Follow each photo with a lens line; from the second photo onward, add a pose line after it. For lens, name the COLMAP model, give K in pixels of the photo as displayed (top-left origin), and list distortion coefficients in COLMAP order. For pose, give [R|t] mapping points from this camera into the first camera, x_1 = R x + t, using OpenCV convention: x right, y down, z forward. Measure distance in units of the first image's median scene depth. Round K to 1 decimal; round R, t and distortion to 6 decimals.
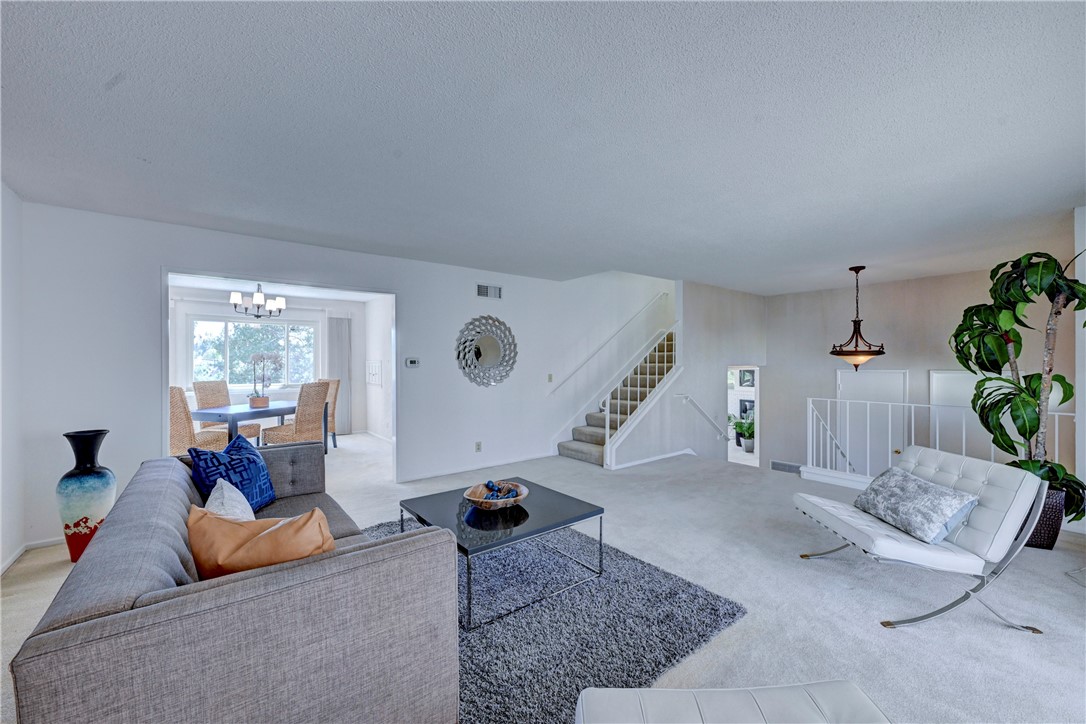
lens RADIAL K [[427.3, 0, 542.5], [0, 427.3, 362.0], [0, 0, 1]] dist [-0.000735, -0.000144]
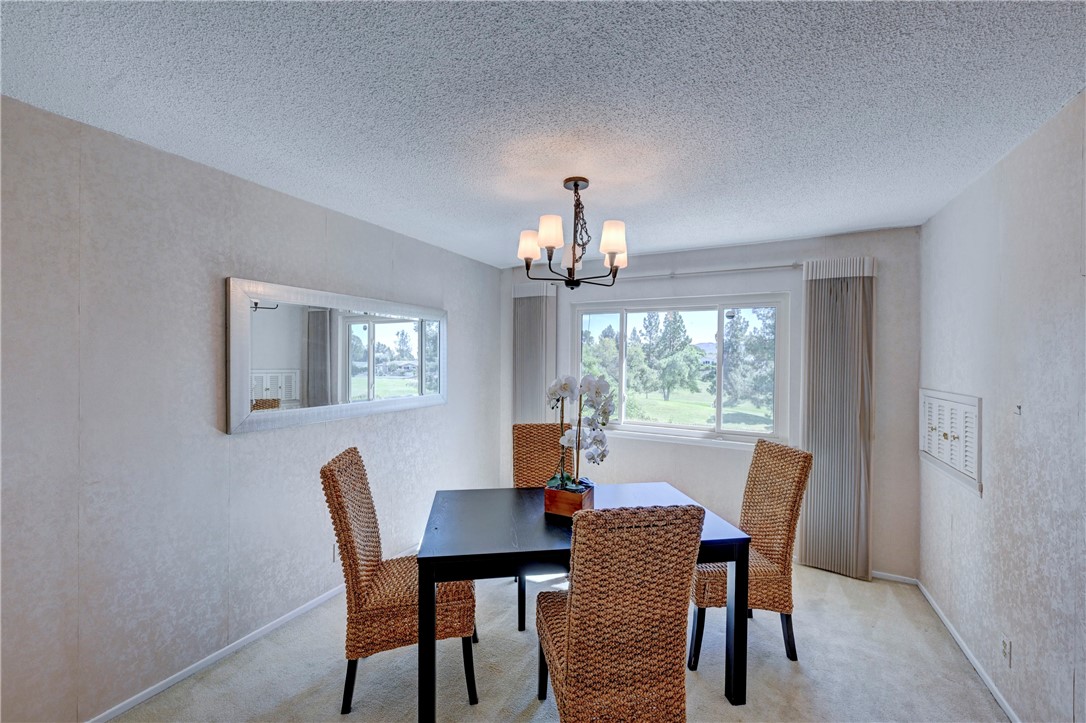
lens RADIAL K [[427.3, 0, 542.3], [0, 427.3, 362.7], [0, 0, 1]] dist [-0.000735, -0.000144]
pose [[0.414542, 0.010653, -0.909968, -0.226734], [-0.011358, 0.999914, 0.006531, -0.024380], [0.909959, 0.007628, 0.414627, 0.583293]]
